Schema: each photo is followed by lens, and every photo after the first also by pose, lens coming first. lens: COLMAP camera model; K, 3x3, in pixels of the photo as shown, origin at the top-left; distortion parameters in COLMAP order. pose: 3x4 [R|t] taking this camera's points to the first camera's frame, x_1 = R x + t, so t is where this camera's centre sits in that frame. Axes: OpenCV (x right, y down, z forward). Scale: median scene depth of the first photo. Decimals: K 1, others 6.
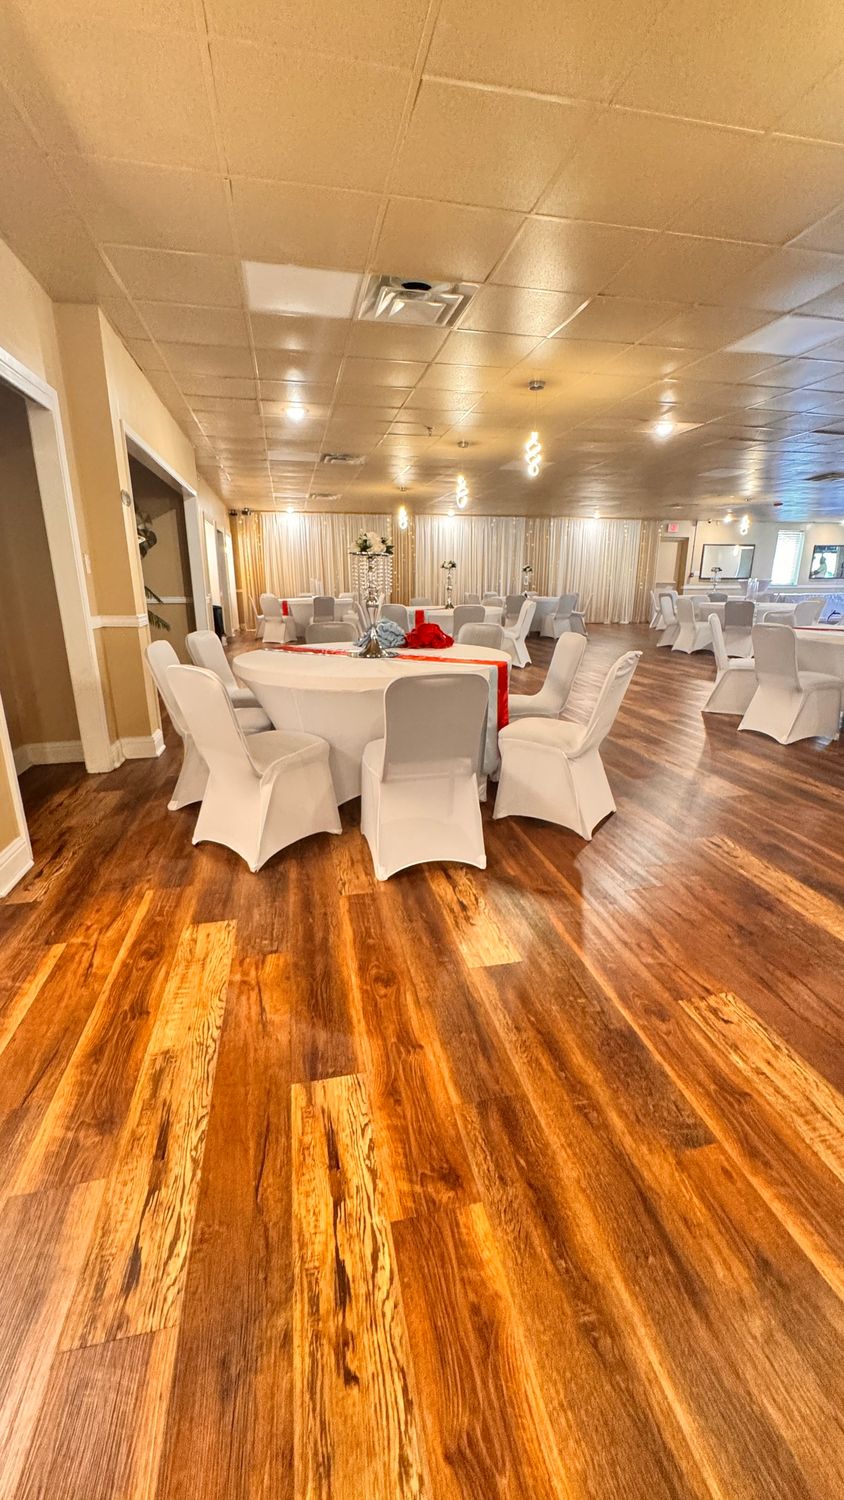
lens RADIAL K [[598.5, 0, 422.0], [0, 598.5, 750.0], [0, 0, 1]] dist [-0.000655, 0.000523]
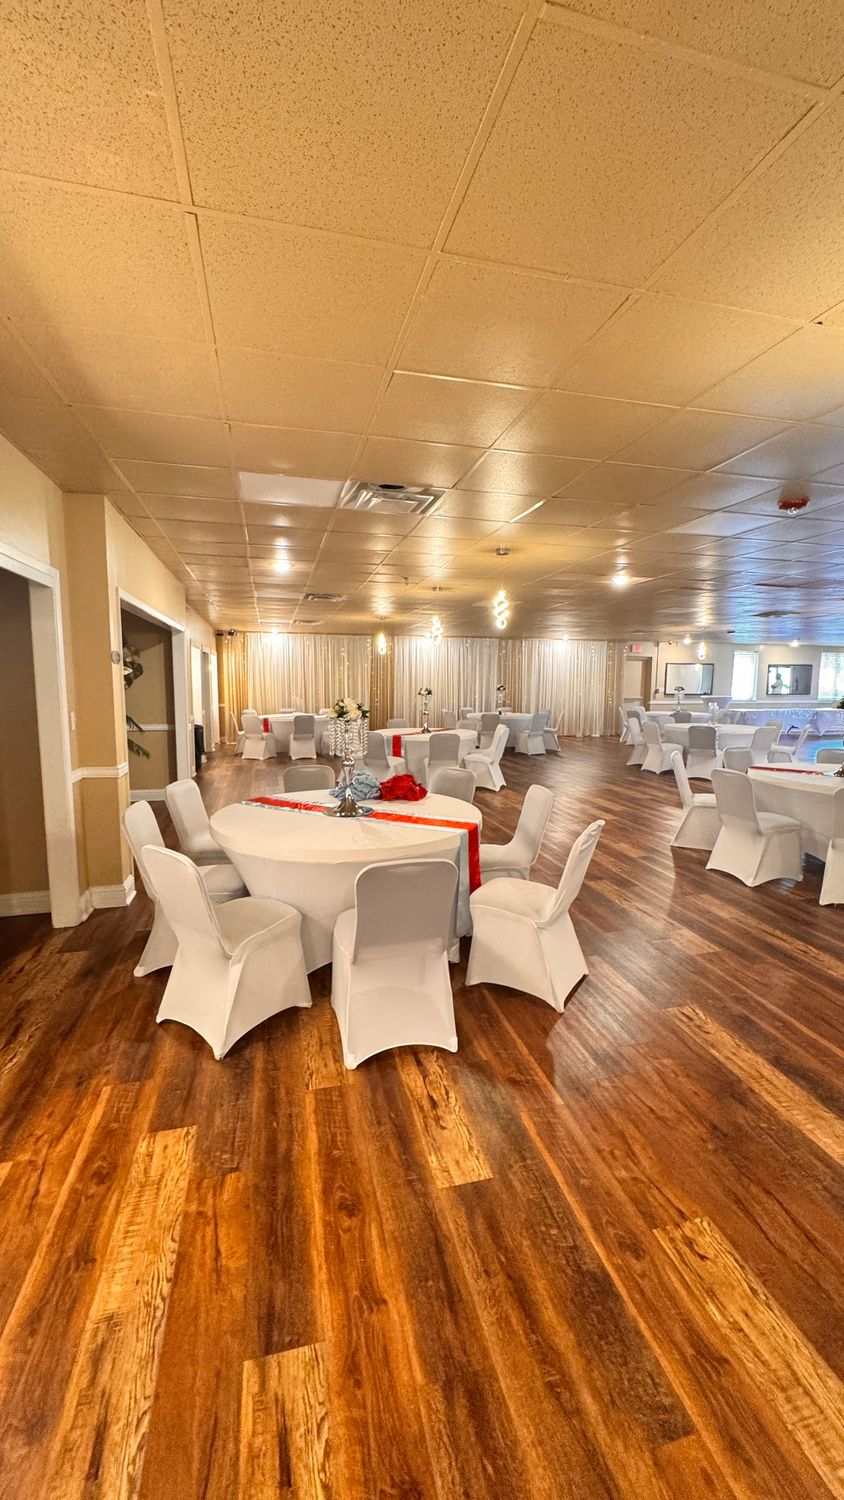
lens RADIAL K [[598.5, 0, 422.0], [0, 598.5, 750.0], [0, 0, 1]] dist [-0.000655, 0.000523]
pose [[0.999408, 0.004432, 0.034120, 0.013107], [0.001142, 0.986847, -0.161654, -0.133170], [-0.034388, 0.161597, 0.986258, -0.047087]]
